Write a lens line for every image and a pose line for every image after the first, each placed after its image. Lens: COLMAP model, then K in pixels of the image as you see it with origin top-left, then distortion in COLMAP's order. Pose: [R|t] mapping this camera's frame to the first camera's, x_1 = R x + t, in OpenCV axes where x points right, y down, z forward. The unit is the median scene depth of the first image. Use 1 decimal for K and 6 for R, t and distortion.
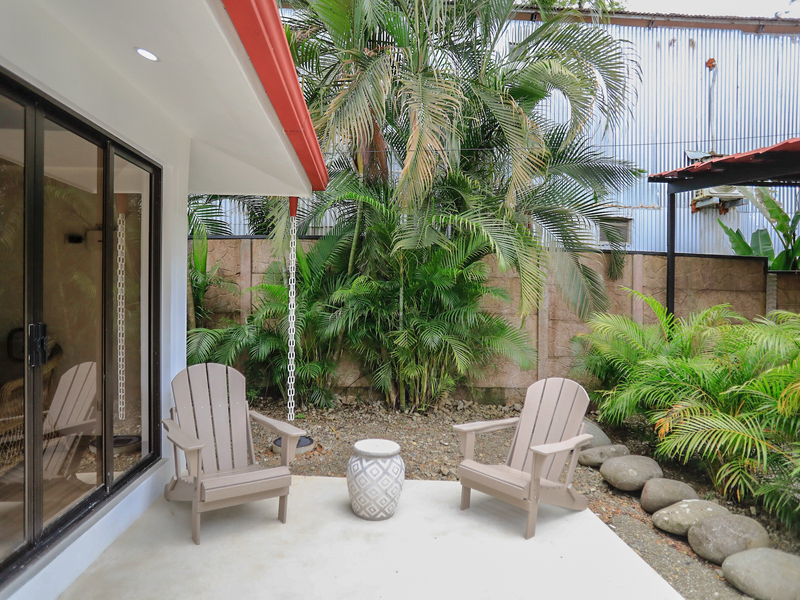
lens RADIAL K [[515.1, 0, 399.1], [0, 515.1, 298.9], [0, 0, 1]] dist [-0.074408, 0.056891]
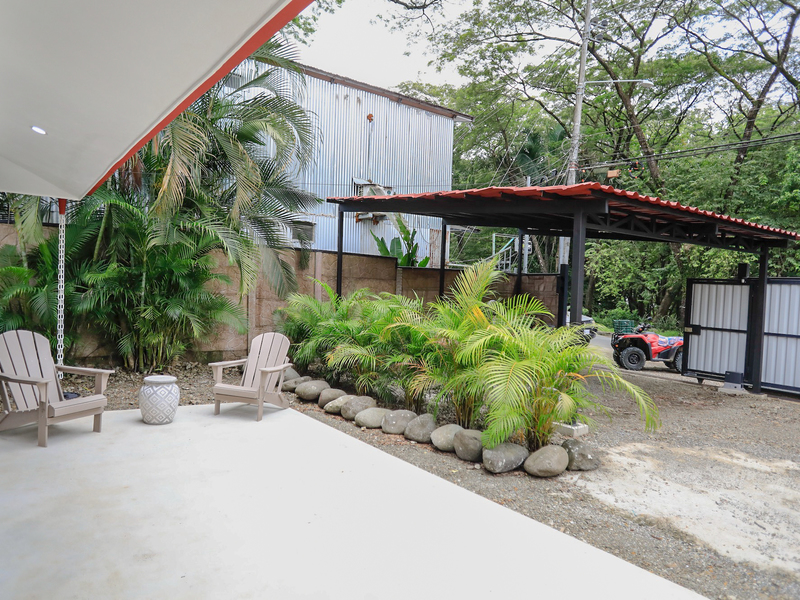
lens RADIAL K [[515.1, 0, 399.1], [0, 515.1, 298.9], [0, 0, 1]] dist [-0.074408, 0.056891]
pose [[0.830321, -0.003376, 0.557274, -0.166053], [-0.016758, 0.999378, 0.031023, -0.006941], [-0.557033, -0.035098, 0.829749, -0.370190]]
